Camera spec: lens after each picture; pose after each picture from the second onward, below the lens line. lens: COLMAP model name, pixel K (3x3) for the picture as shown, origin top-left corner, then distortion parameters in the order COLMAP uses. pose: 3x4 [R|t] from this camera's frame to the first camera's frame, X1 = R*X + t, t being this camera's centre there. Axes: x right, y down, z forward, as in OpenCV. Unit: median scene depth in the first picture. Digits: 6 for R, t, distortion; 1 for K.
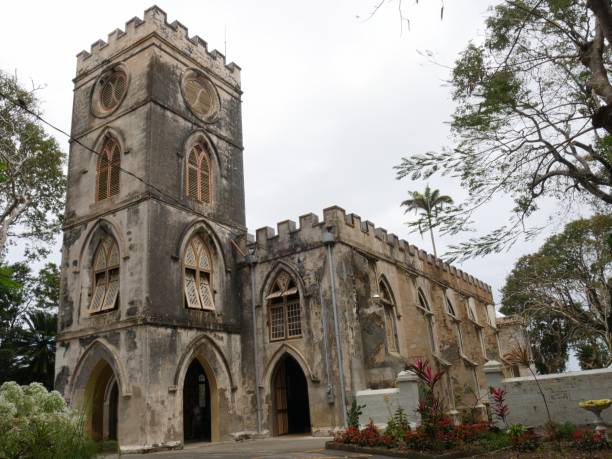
lens RADIAL K [[512.9, 0, 308.6], [0, 512.9, 230.8], [0, 0, 1]] dist [-0.031707, -0.013937]
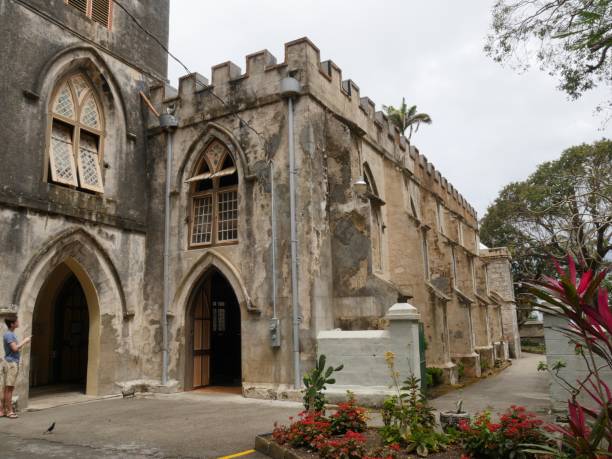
lens RADIAL K [[512.9, 0, 300.5], [0, 512.9, 225.0], [0, 0, 1]] dist [-0.031707, -0.013937]
pose [[0.995219, 0.066773, 0.071273, 0.017408], [-0.074949, 0.990063, 0.118991, 0.101266], [-0.062619, -0.123764, 0.990334, 0.356867]]
